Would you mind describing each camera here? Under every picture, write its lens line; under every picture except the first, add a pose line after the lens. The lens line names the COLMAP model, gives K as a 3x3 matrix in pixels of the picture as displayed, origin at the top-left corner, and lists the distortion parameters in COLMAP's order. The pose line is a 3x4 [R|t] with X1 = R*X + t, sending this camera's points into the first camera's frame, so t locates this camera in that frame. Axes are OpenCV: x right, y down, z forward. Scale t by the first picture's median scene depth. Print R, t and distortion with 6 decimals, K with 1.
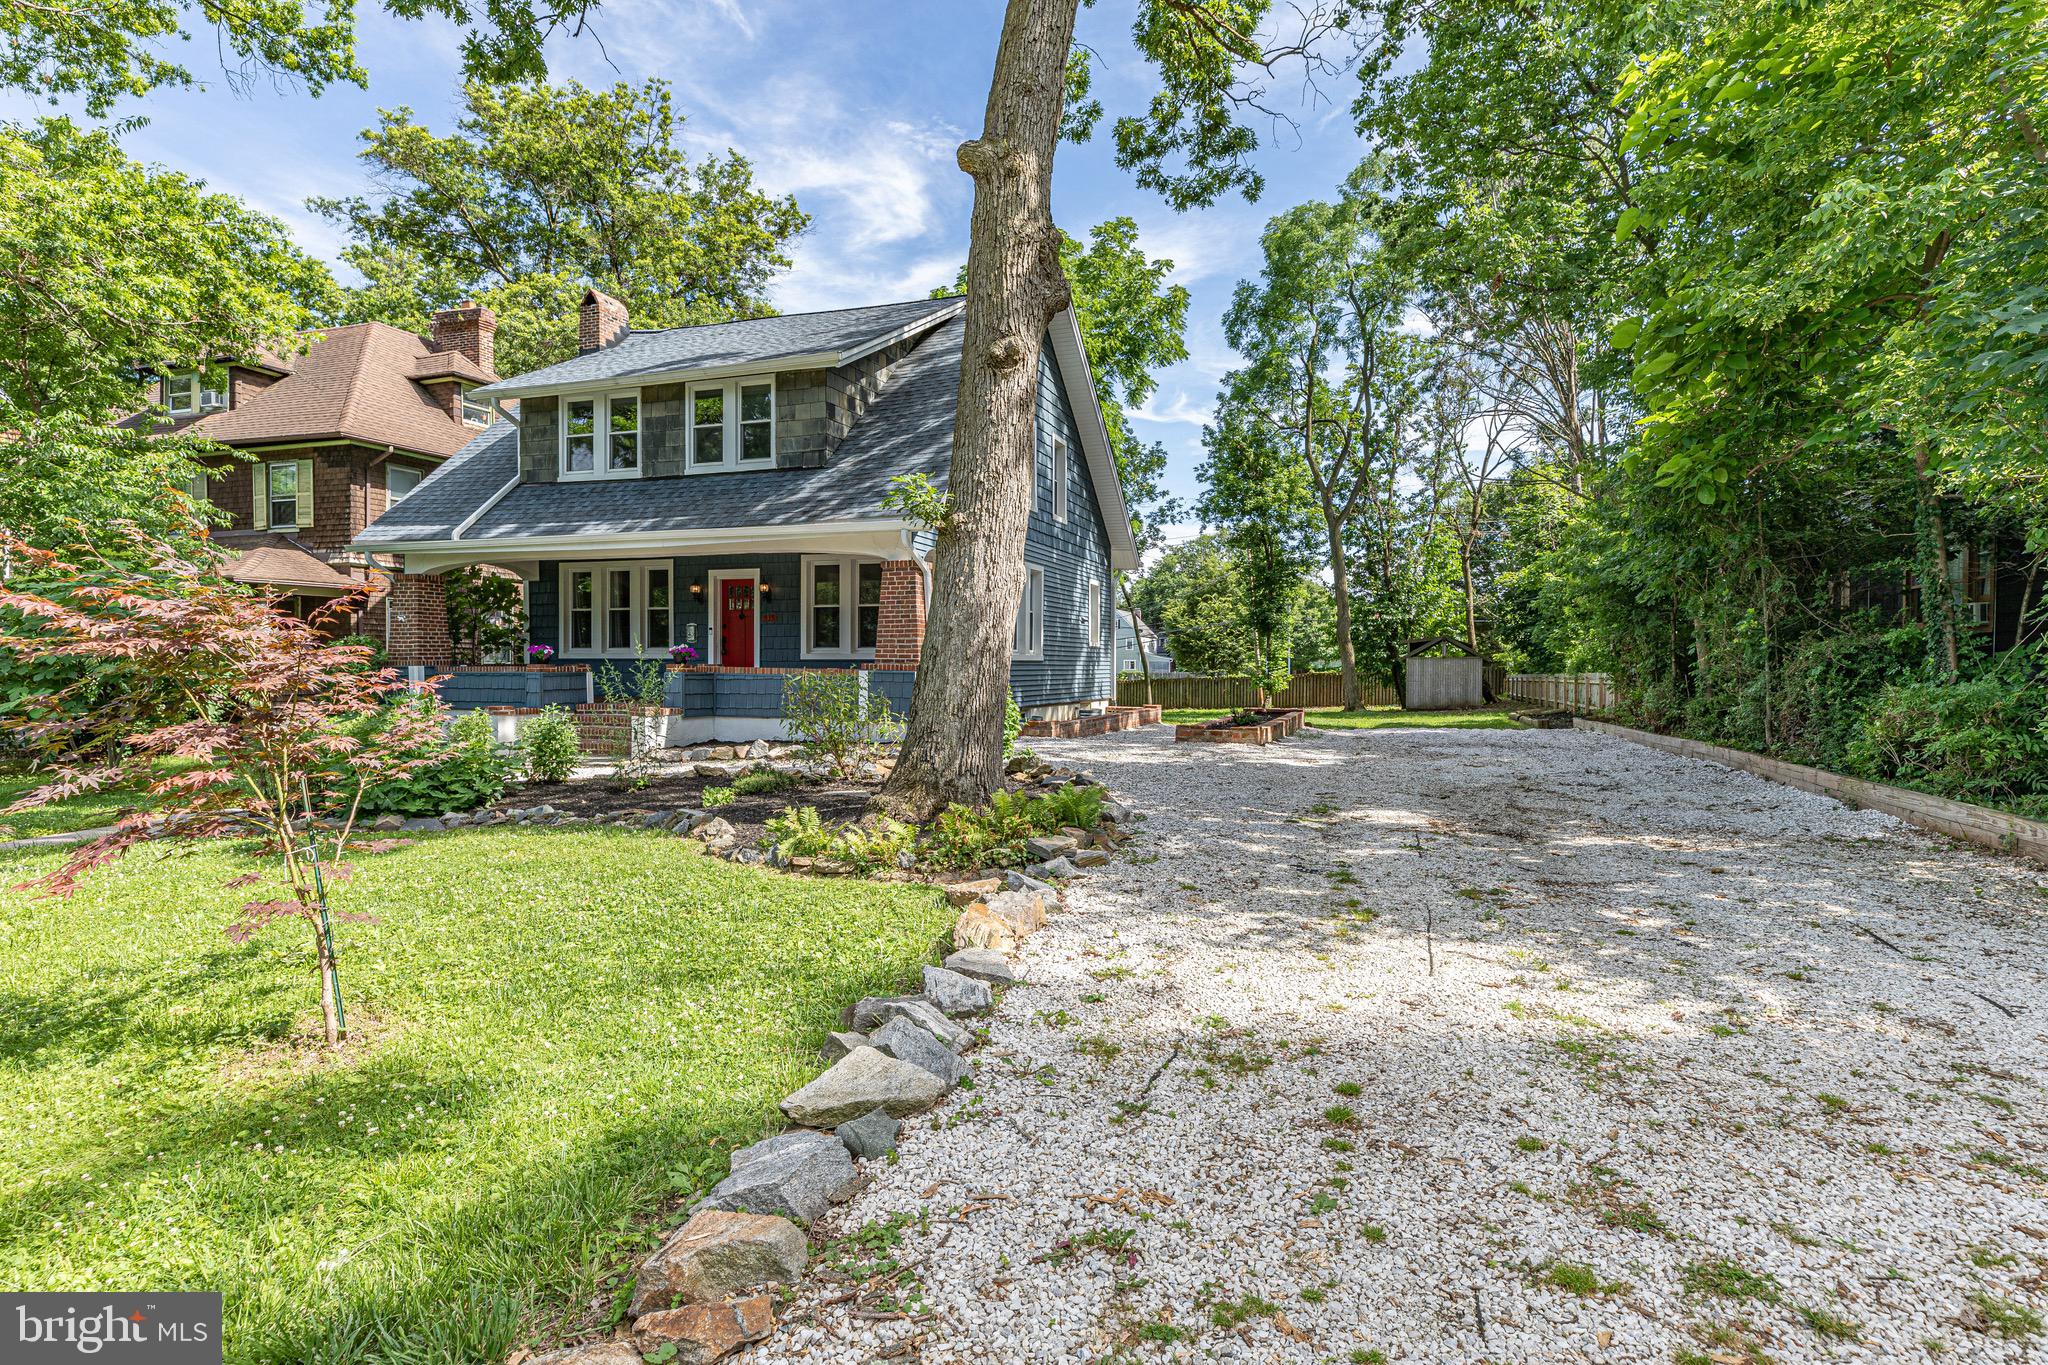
lens RADIAL K [[1067.8, 0, 1049.5], [0, 1067.8, 678.3], [0, 0, 1]] dist [0.003249, -0.000835]
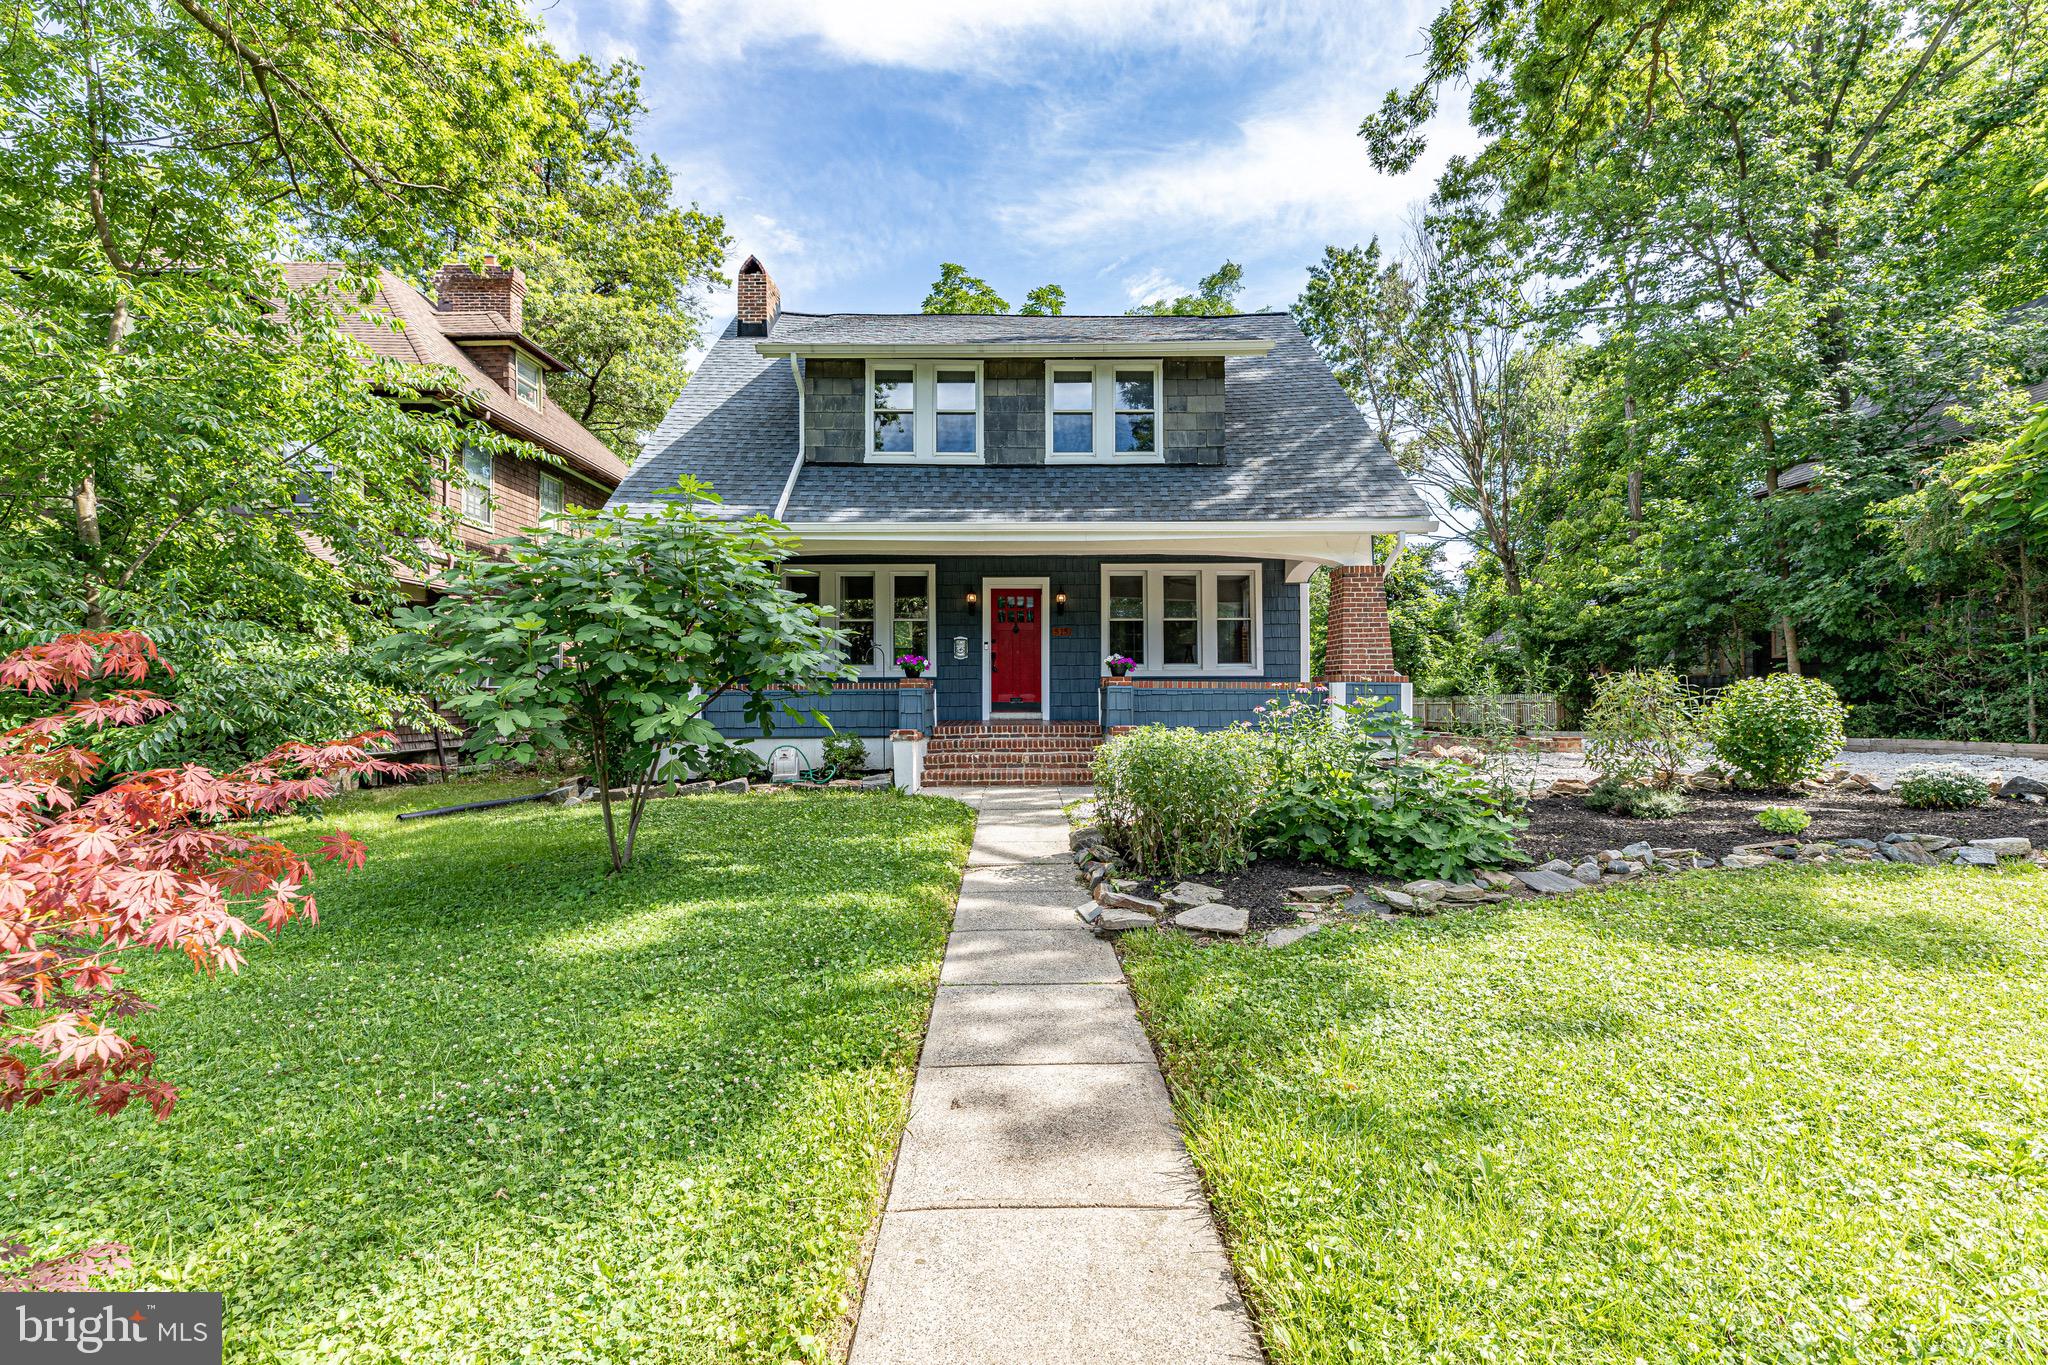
lens RADIAL K [[912.0, 0, 1031.7], [0, 912.0, 679.7], [0, 0, 1]] dist [0.000334, 0.000045]
pose [[0.941930, -0.001729, 0.335804, -0.393513], [0.012642, 0.999460, -0.030315, 0.005347], [-0.335571, 0.032800, 0.941444, 0.200747]]
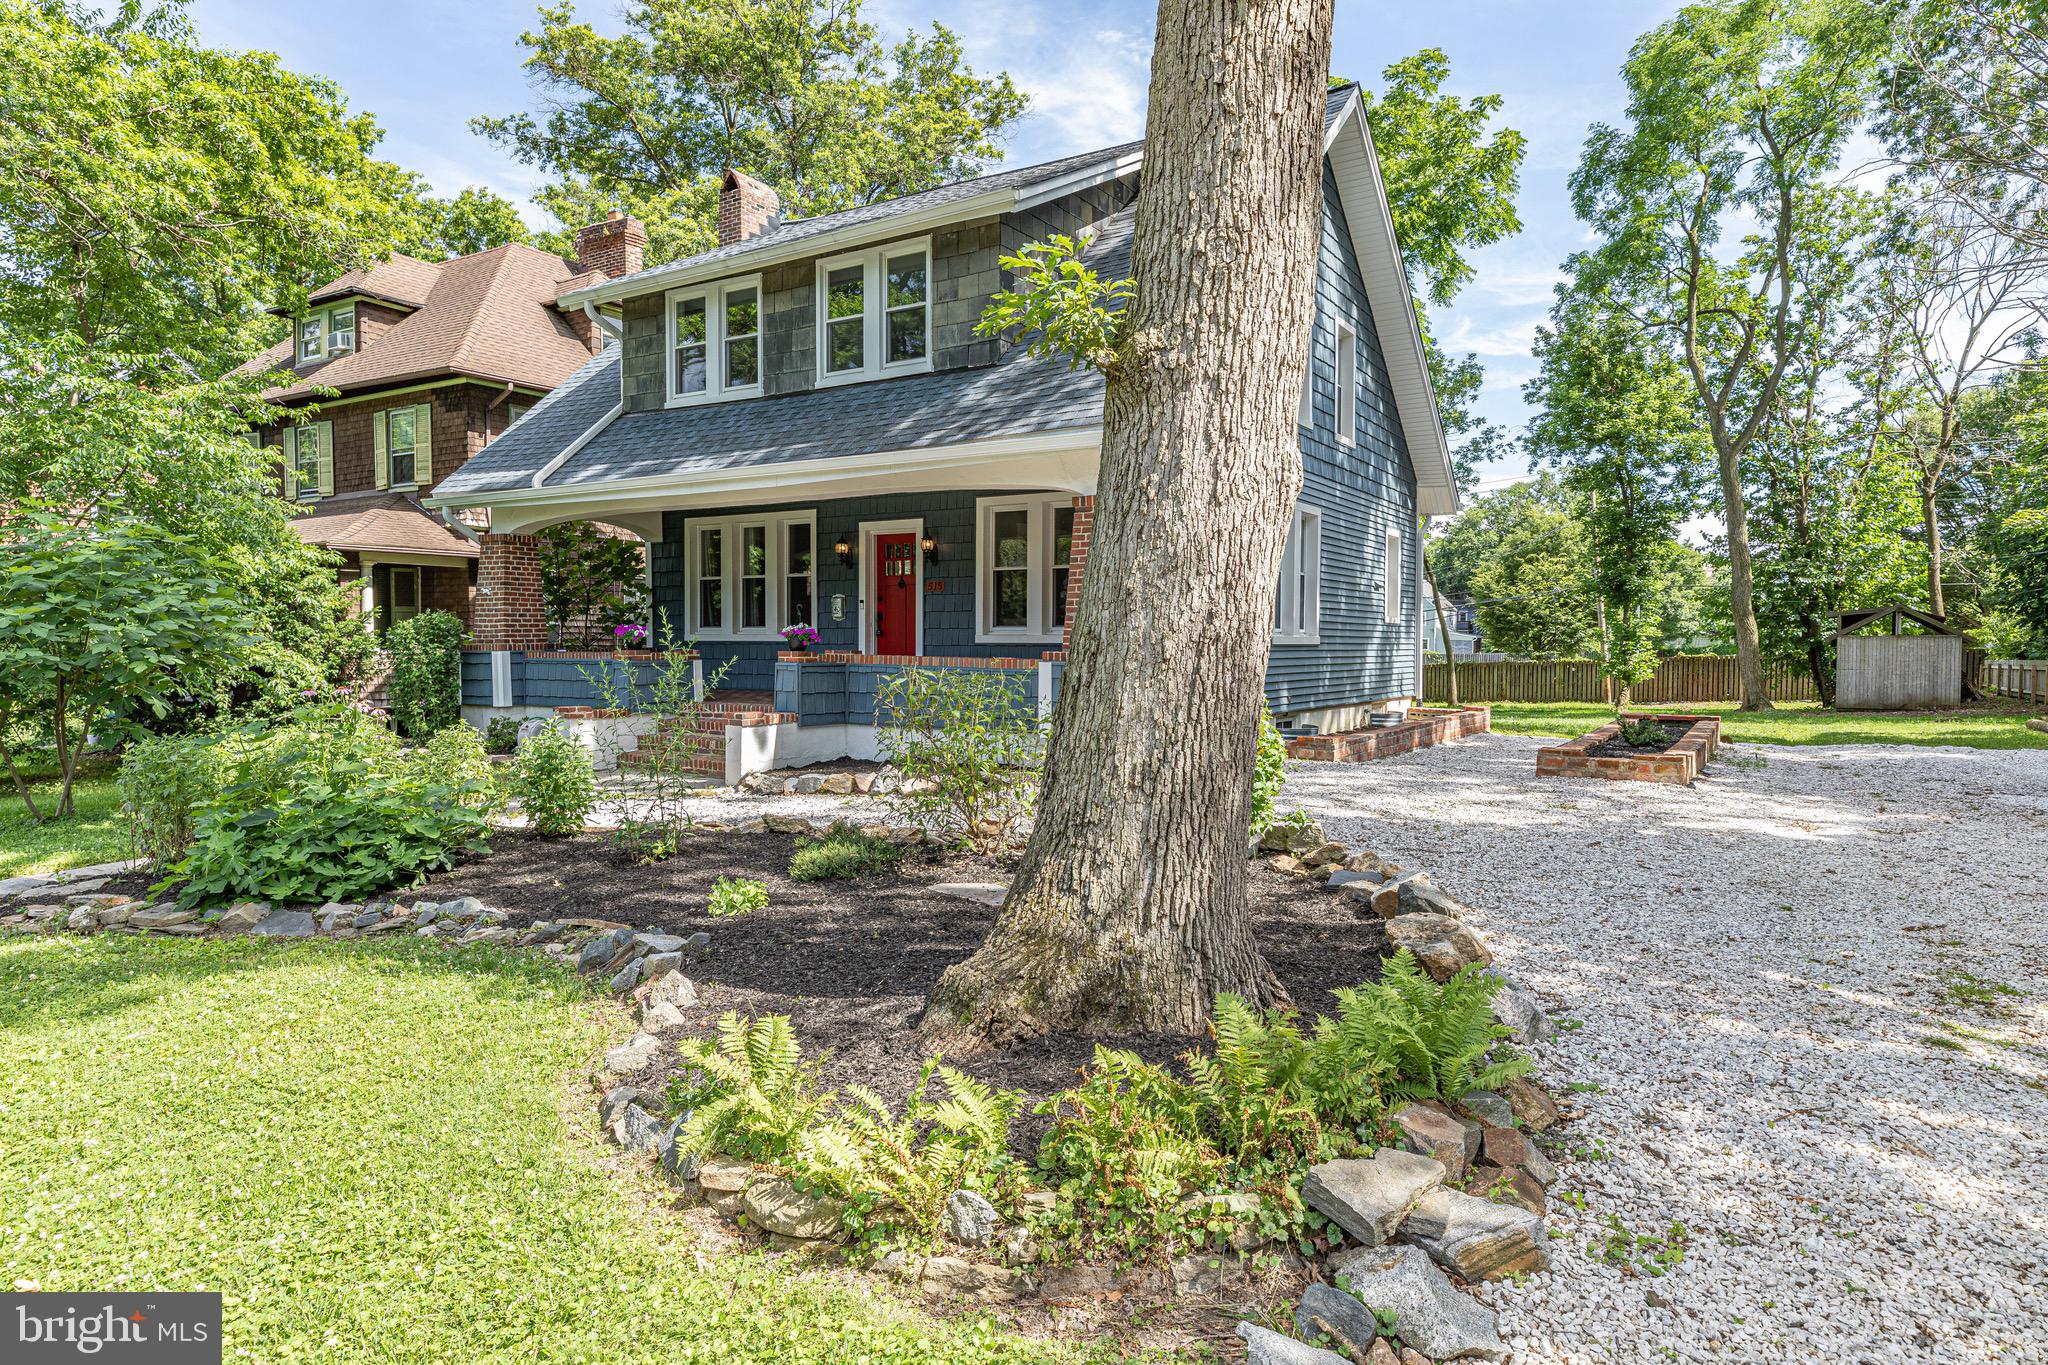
lens RADIAL K [[1203.3, 0, 1038.3], [0, 1203.3, 680.7], [0, 0, 1]] dist [0.007119, 0.001019]
pose [[0.973884, 0.008045, -0.226903, -0.004725], [-0.003702, 0.999802, 0.019558, -0.005853], [0.227016, -0.018207, 0.973721, 0.153697]]
